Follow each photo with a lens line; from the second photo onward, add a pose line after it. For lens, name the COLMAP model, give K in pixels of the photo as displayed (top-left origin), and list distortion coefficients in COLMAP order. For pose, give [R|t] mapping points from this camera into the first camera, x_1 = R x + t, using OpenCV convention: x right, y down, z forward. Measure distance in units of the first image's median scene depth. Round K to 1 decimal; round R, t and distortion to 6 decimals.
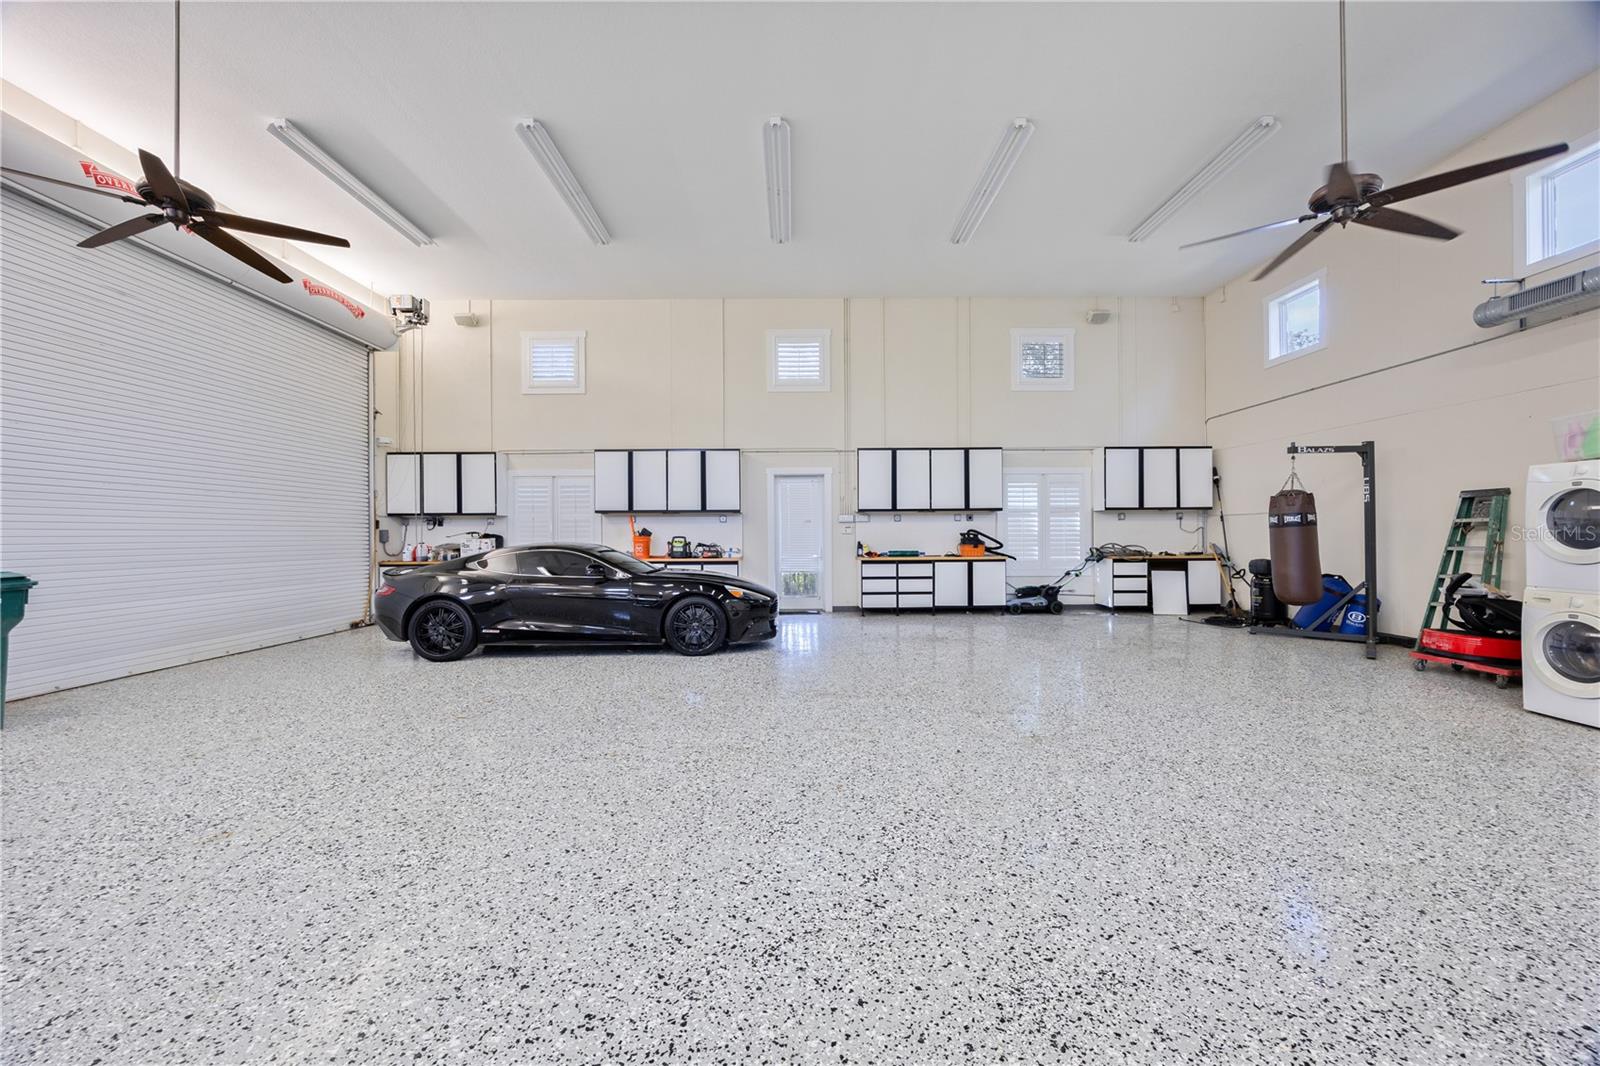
lens RADIAL K [[612.1, 0, 802.7], [0, 612.1, 533.6], [0, 0, 1]] dist [-0.001436, 0.000462]
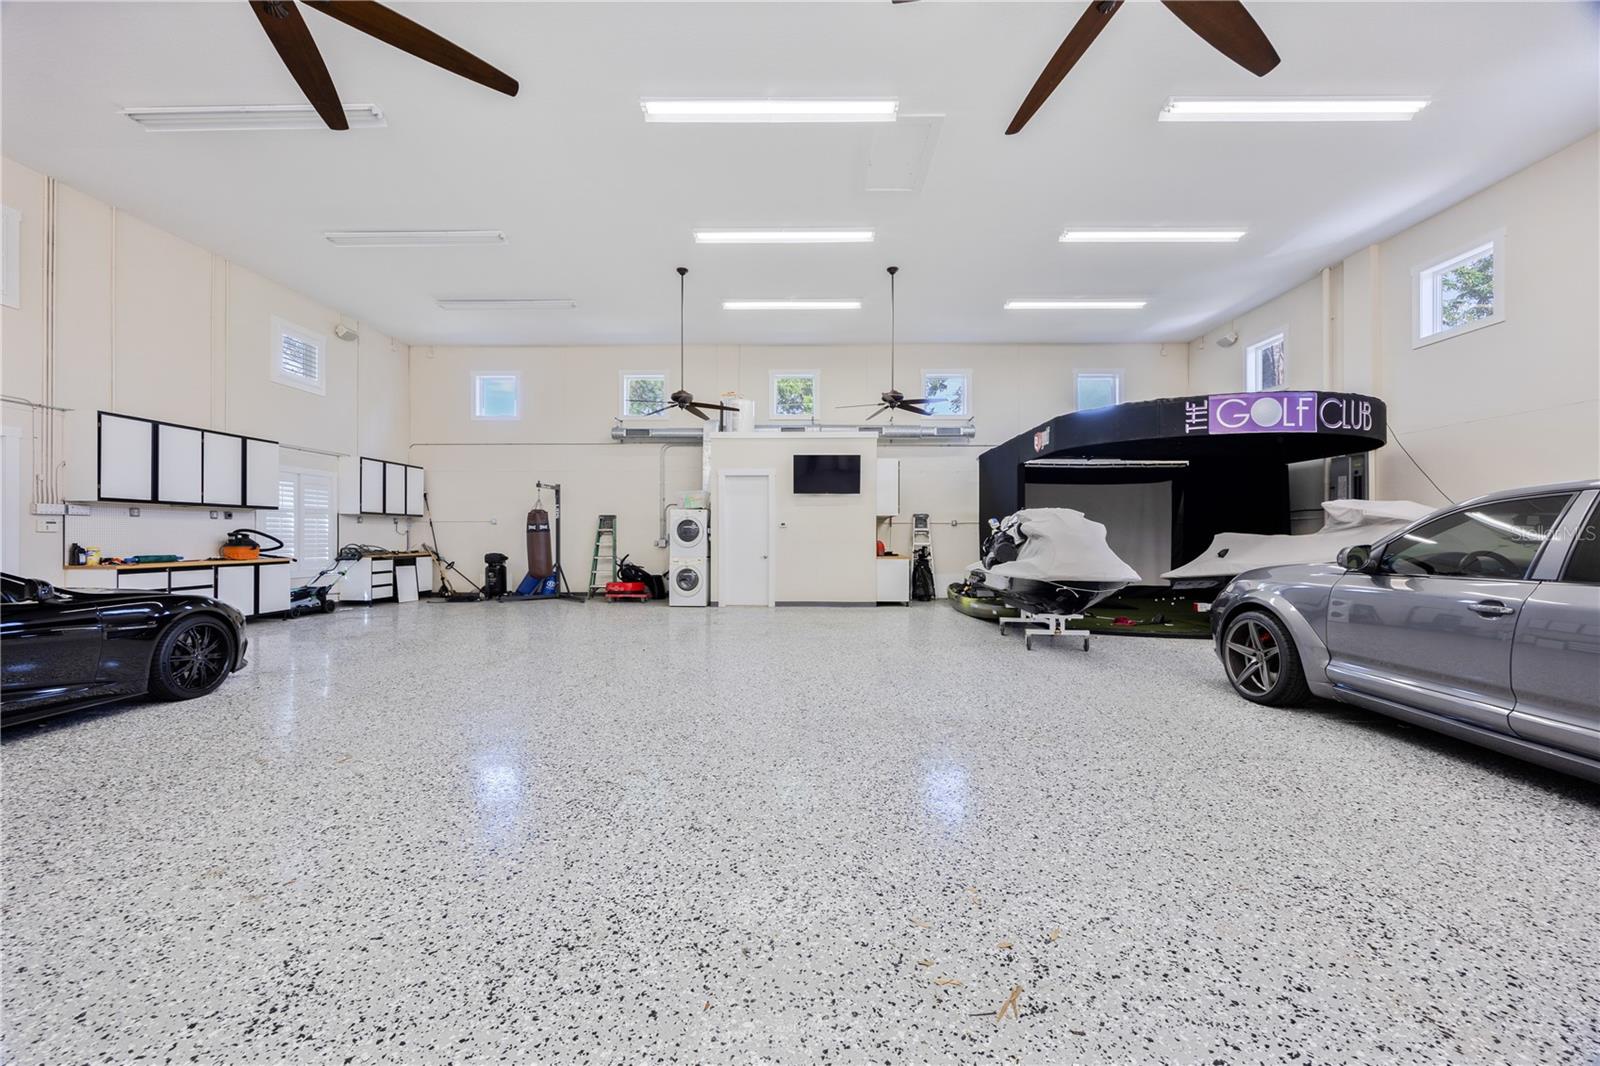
lens RADIAL K [[612.1, 0, 802.8], [0, 612.1, 535.4], [0, 0, 1]] dist [-0.001436, 0.000462]
pose [[0.028225, 0.007130, 0.999576, -0.599748], [-0.003696, 0.999968, -0.007028, 0.005563], [-0.999595, -0.003496, 0.028251, 0.172219]]
